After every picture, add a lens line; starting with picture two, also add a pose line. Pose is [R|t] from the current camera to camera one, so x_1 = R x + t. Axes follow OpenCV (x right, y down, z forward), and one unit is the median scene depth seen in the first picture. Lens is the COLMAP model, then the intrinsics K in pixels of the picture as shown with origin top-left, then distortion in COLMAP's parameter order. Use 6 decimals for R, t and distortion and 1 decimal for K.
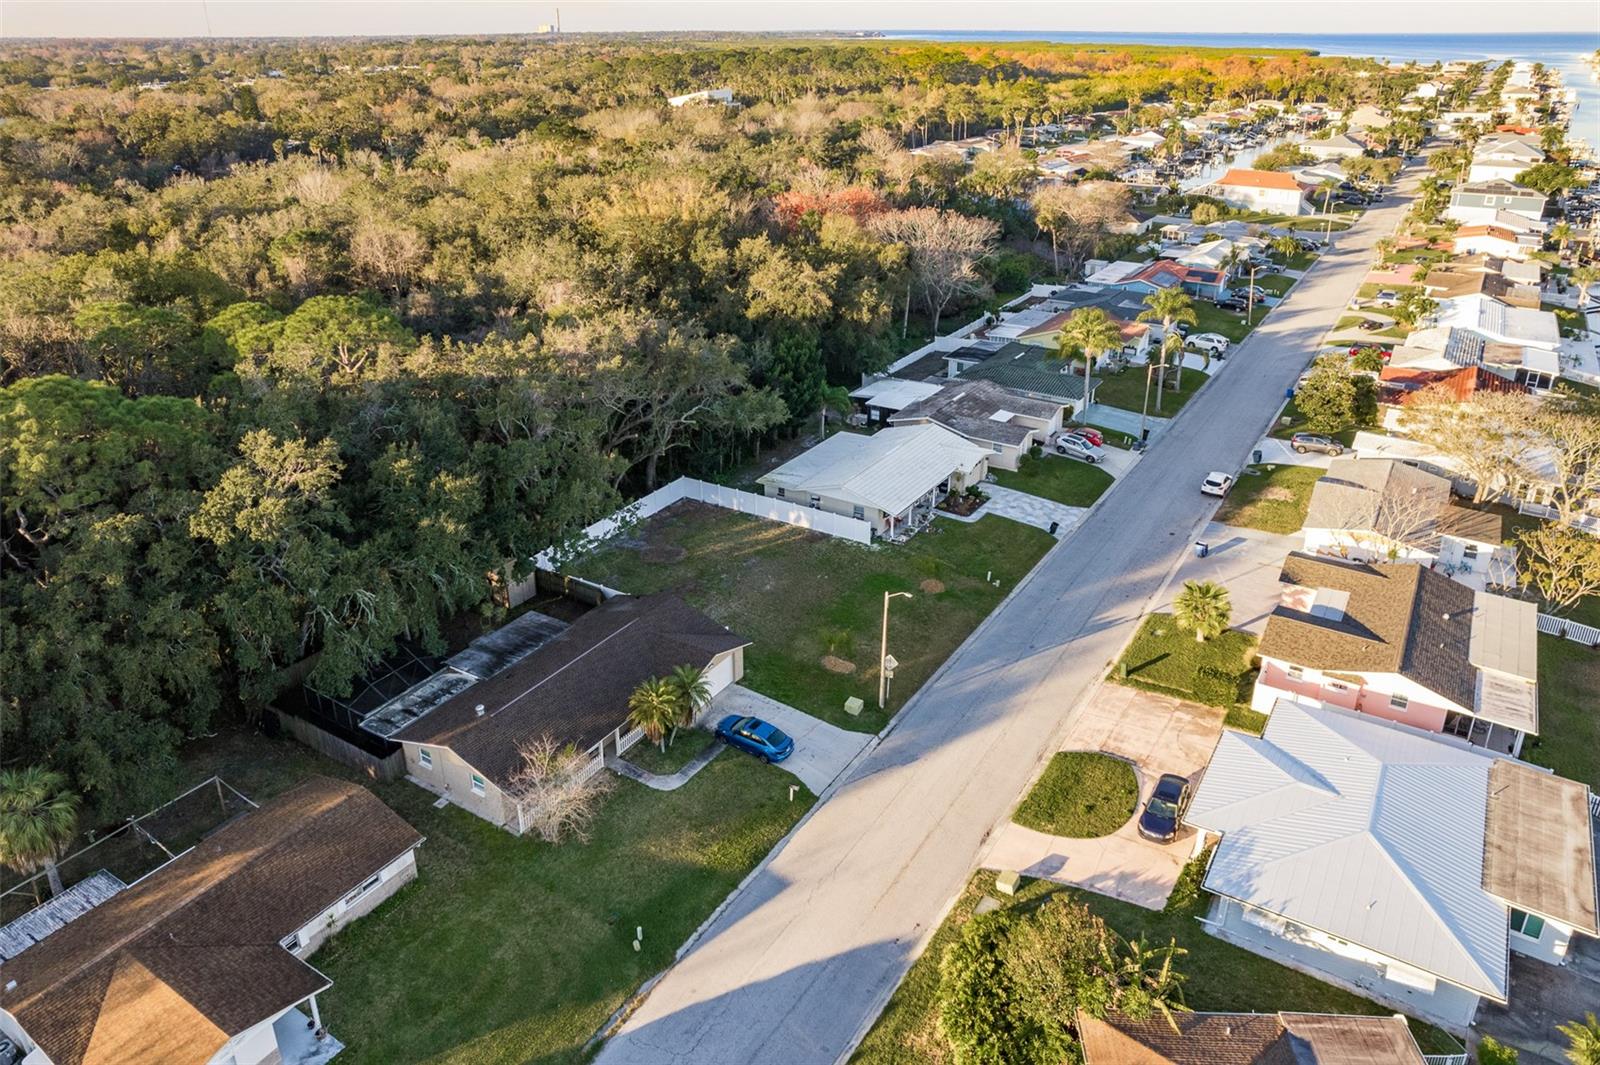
lens RADIAL K [[1068.0, 0, 786.4], [0, 1068.0, 514.6], [0, 0, 1]] dist [-0.079412, 0.057270]
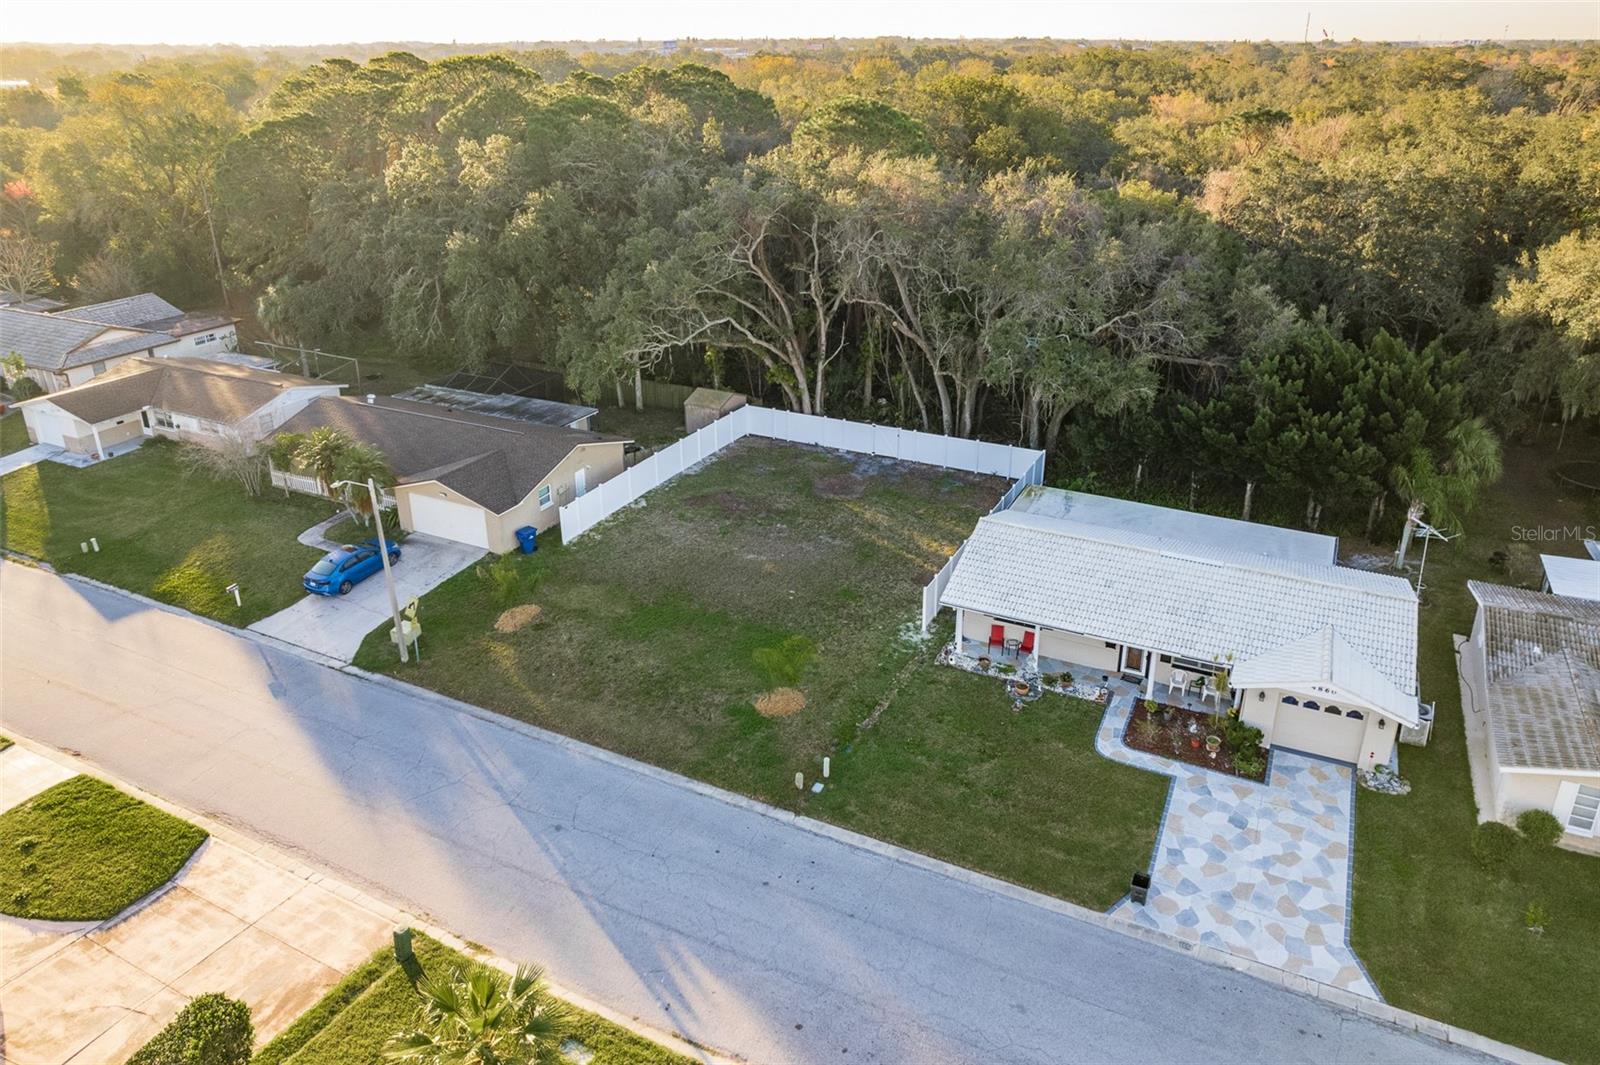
lens RADIAL K [[1074.8, 0, 807.2], [0, 1074.8, 501.1], [0, 0, 1]] dist [-0.075301, 0.050272]
pose [[0.115286, 0.400153, -0.909168, 0.513597], [-0.414820, 0.851036, 0.321966, -0.168654], [0.902570, 0.340023, 0.264104, 0.758232]]
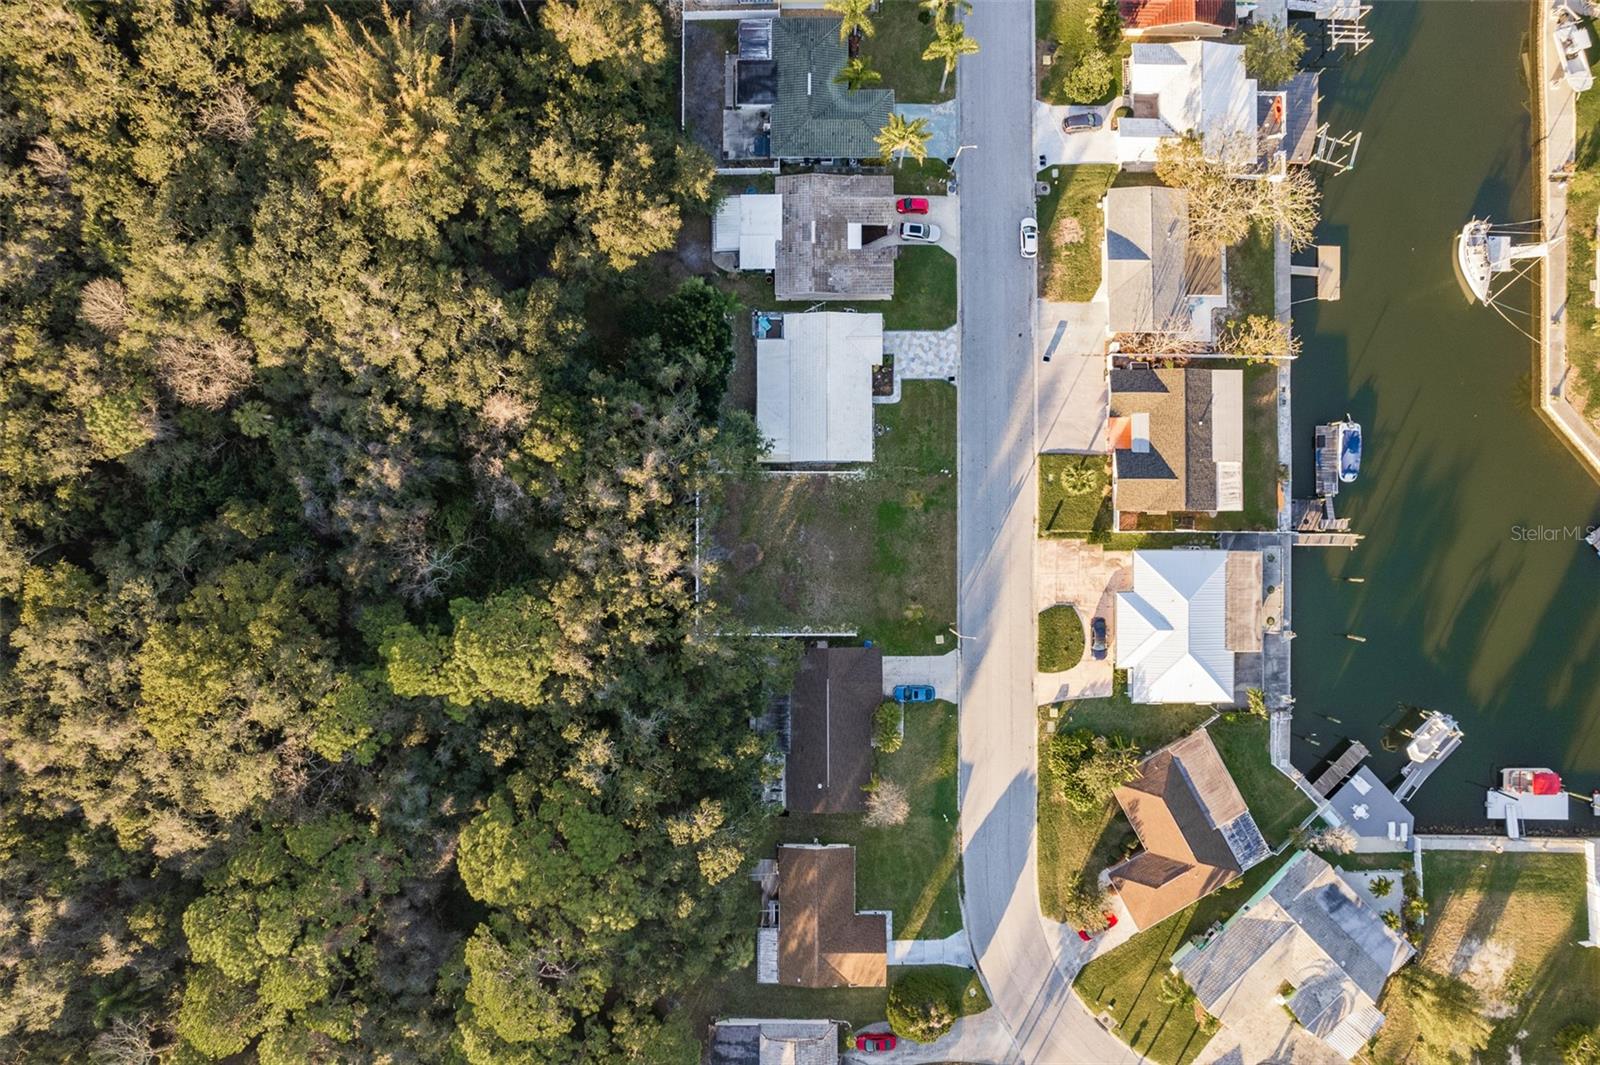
lens RADIAL K [[1003.1, 0, 807.4], [0, 1003.1, 539.3], [0, 0, 1]] dist [-0.071164, 0.051516]
pose [[0.839138, -0.543917, 0.001679, -0.031130], [0.227898, 0.354395, 0.906900, -1.179741], [-0.493873, -0.760631, 0.421343, 0.362653]]
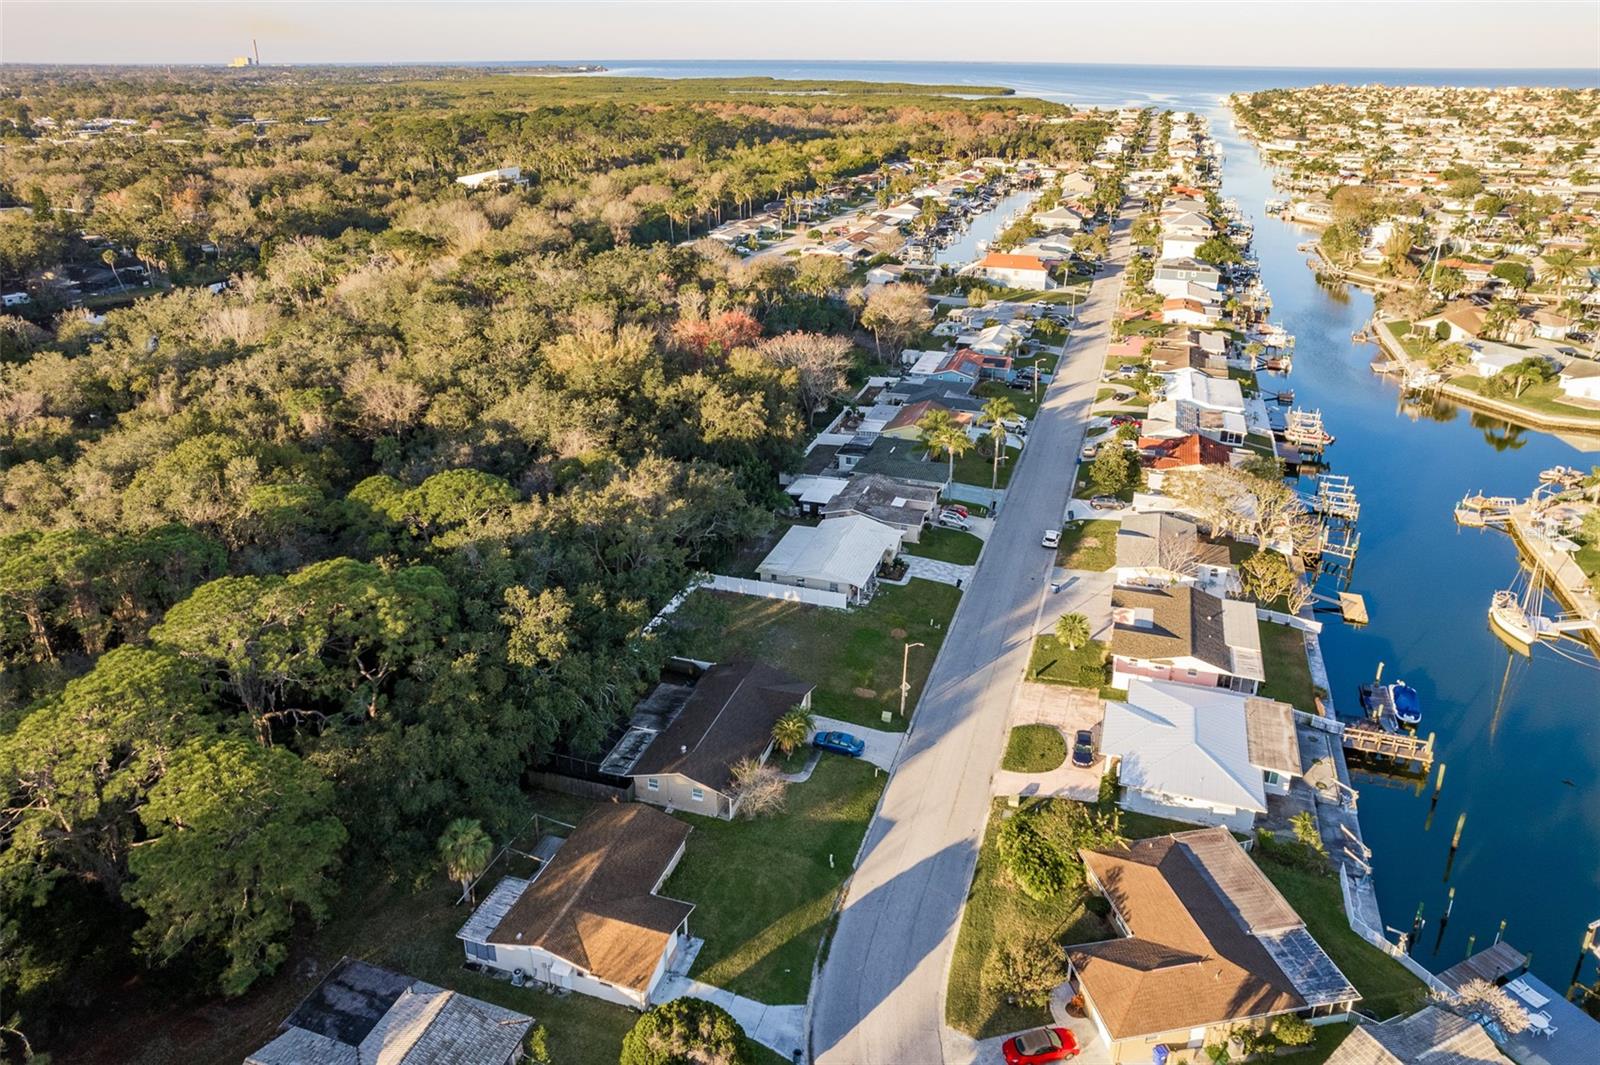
lens RADIAL K [[1068.0, 0, 786.4], [0, 1068.0, 514.6], [0, 0, 1]] dist [-0.079412, 0.057270]
pose [[0.970246, -0.089233, 0.225077, -0.307702], [0.094474, 0.995448, -0.012599, -0.086476], [-0.222928, 0.033488, 0.974260, -0.396661]]
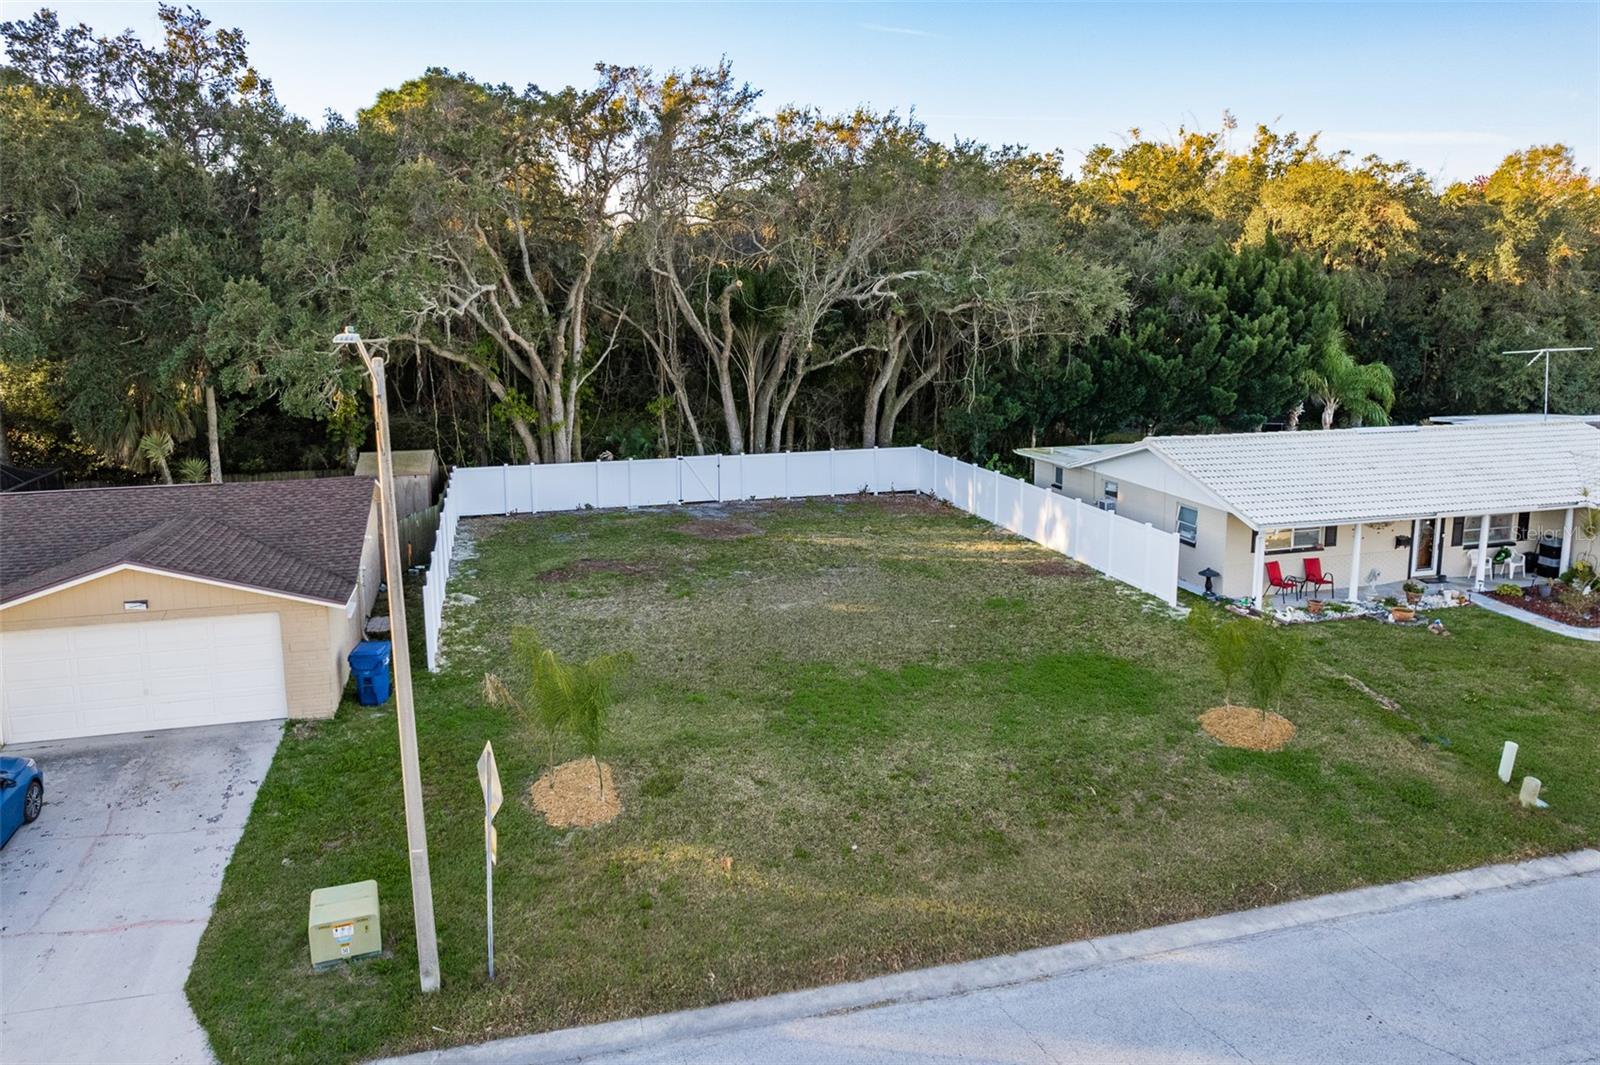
lens RADIAL K [[1088.7, 0, 787.0], [0, 1088.7, 491.6], [0, 0, 1]] dist [-0.081971, 0.059865]
pose [[0.742001, 0.128654, -0.657939, 0.200350], [-0.282574, 0.949993, -0.132915, 0.071455], [0.607937, 0.284539, 0.741249, 0.639190]]
